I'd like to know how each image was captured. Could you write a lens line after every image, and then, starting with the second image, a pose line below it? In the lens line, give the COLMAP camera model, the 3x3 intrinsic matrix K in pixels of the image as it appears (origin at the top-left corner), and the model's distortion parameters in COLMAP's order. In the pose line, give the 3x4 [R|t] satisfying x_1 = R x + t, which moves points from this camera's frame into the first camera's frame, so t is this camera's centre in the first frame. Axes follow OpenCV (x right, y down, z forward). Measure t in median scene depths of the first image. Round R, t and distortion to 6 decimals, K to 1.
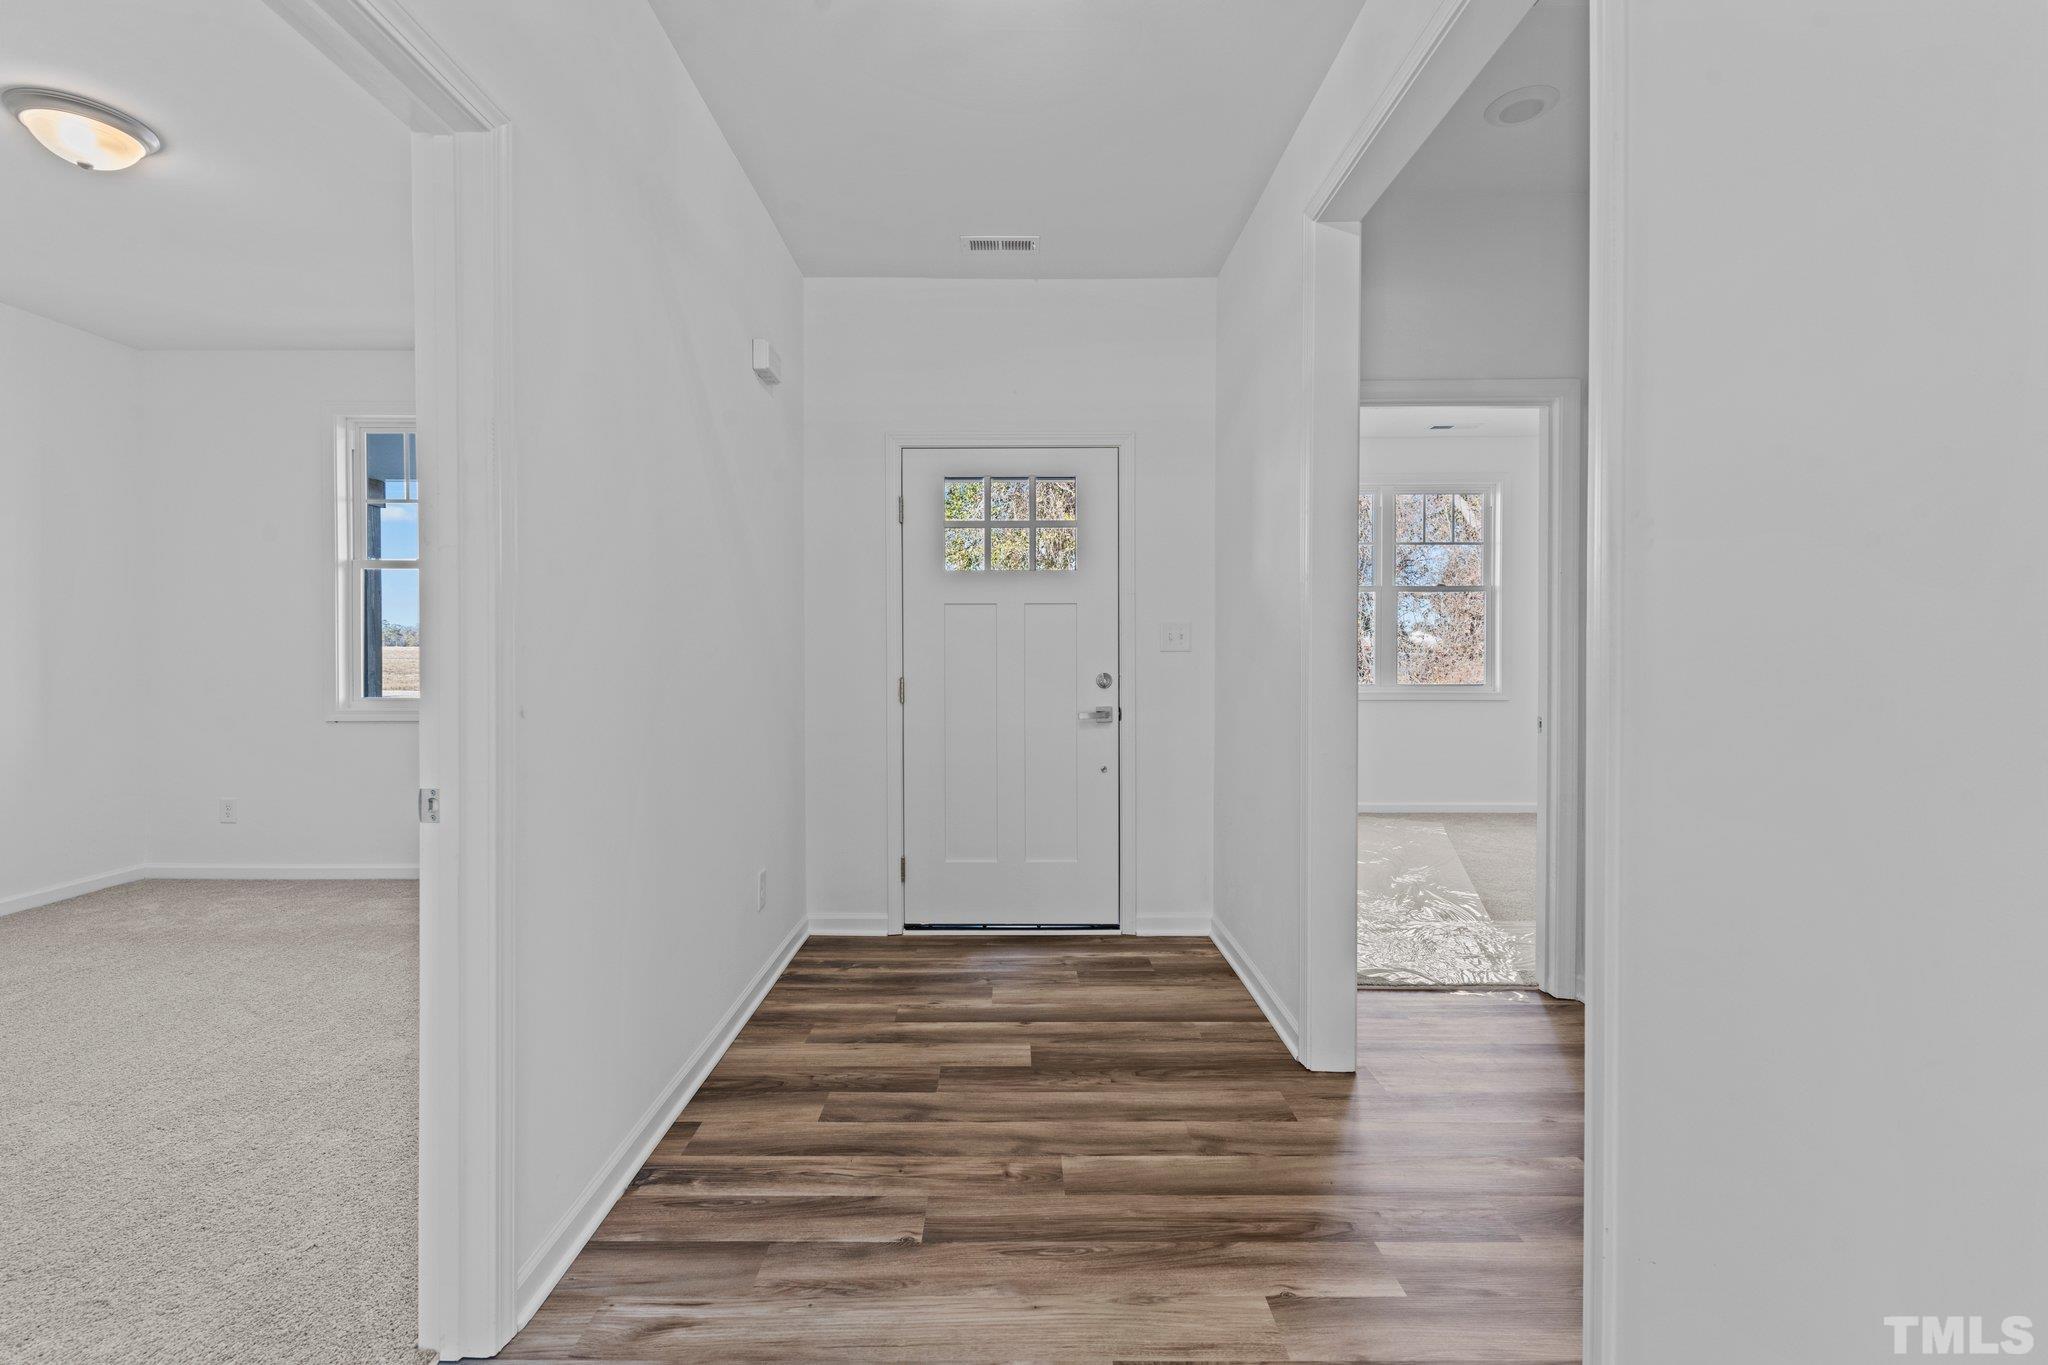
lens RADIAL K [[869.0, 0, 991.8], [0, 869.0, 647.0], [0, 0, 1]] dist [0.011605, -0.005937]
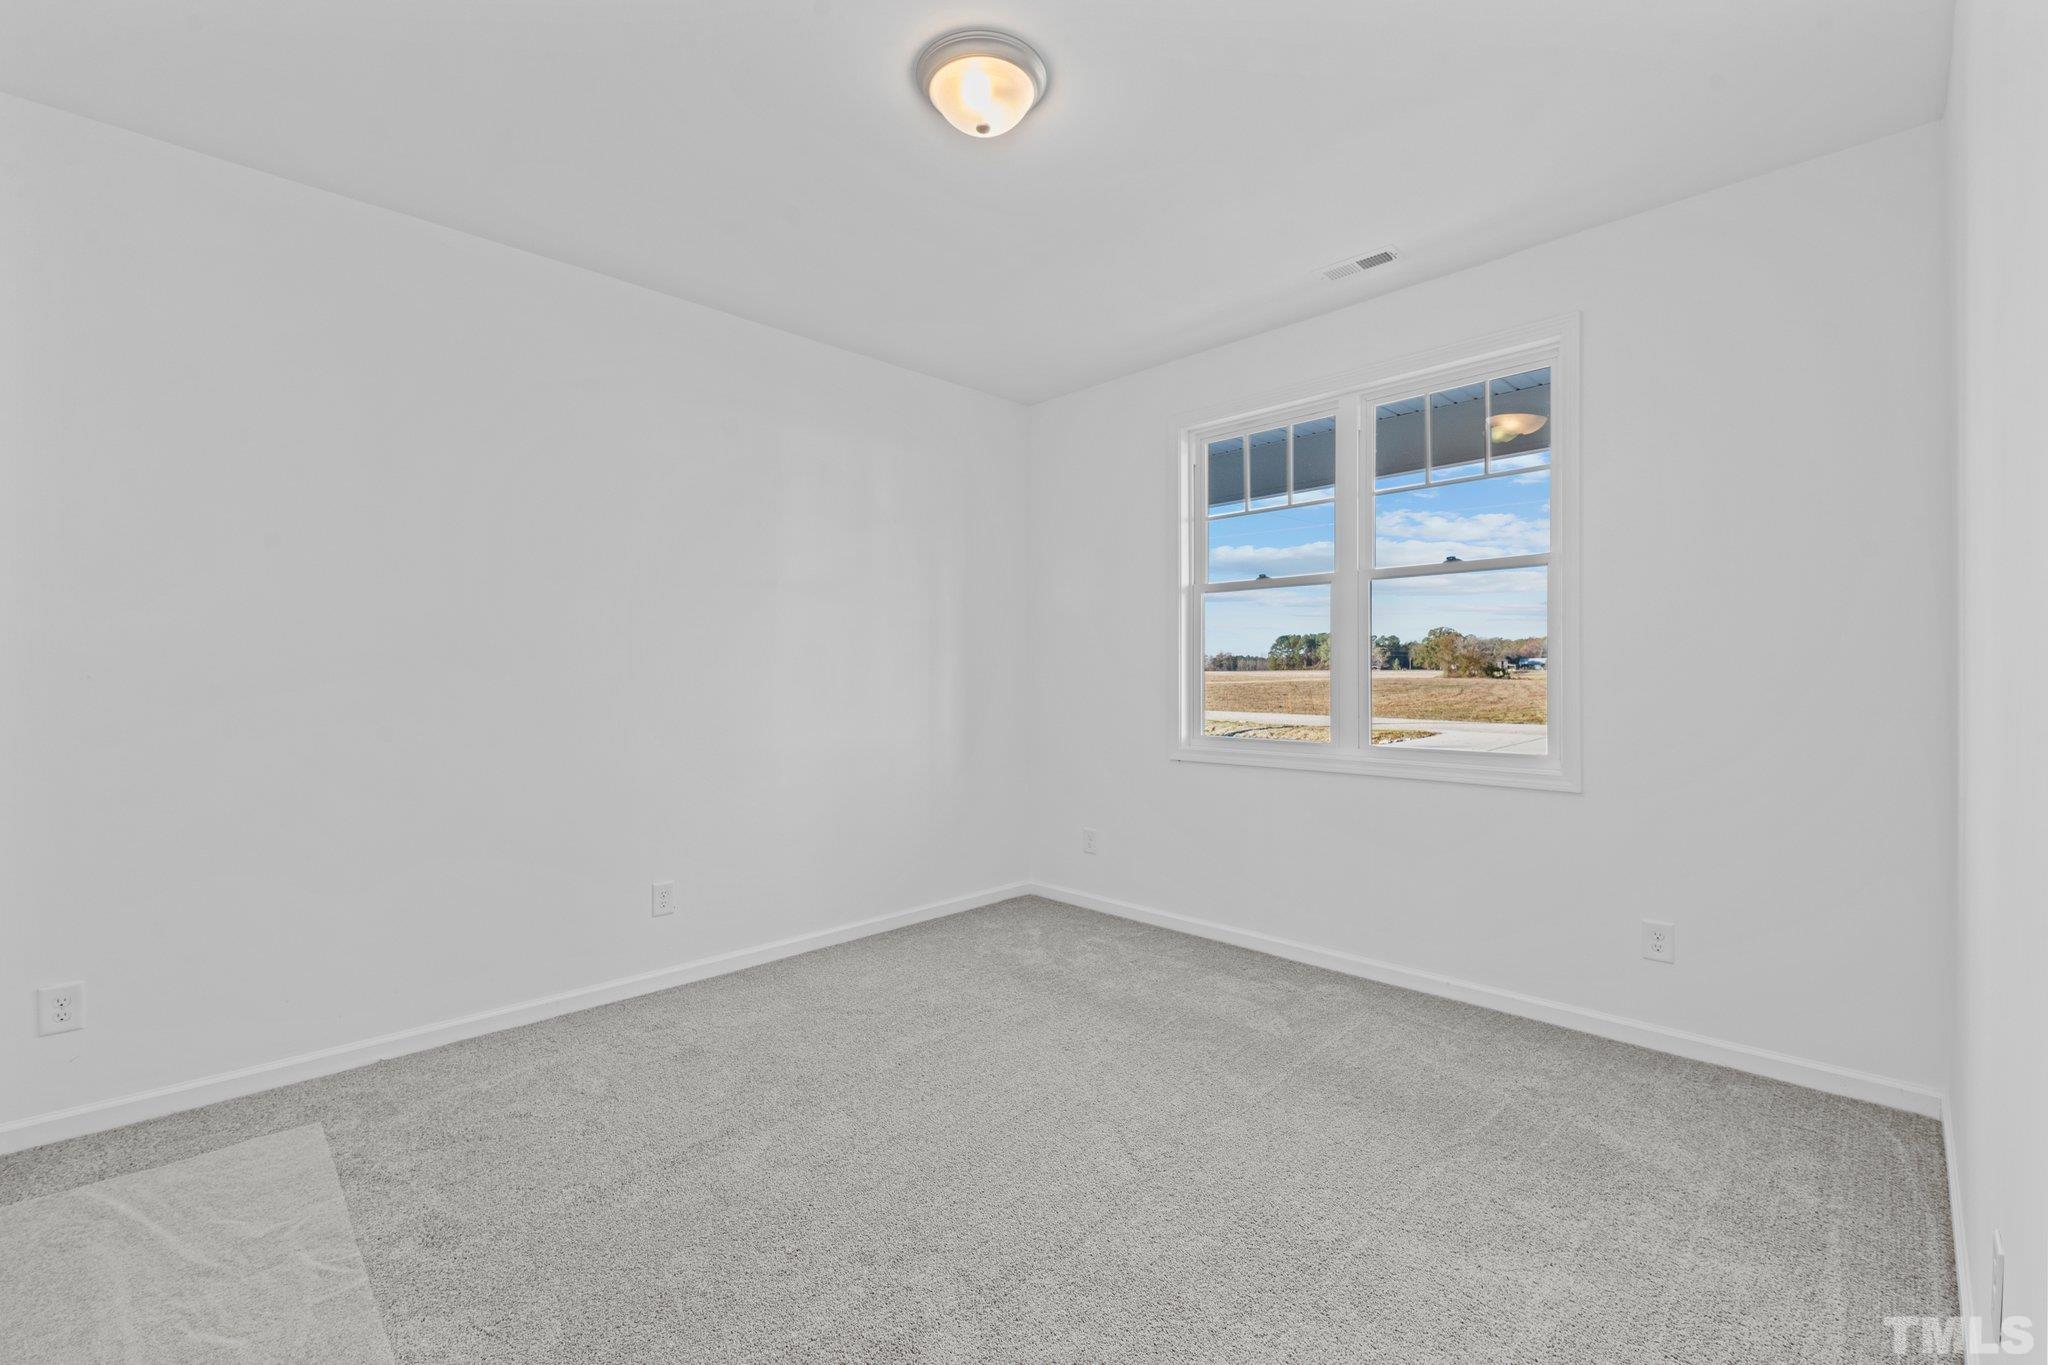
lens RADIAL K [[869.0, 0, 1019.5], [0, 869.0, 676.3], [0, 0, 1]] dist [0.011605, -0.005937]
pose [[0.708522, 0.004849, -0.705672, -0.230196], [-0.003291, 0.999988, 0.003568, -0.006770], [0.705681, -0.000205, 0.708530, 0.237380]]
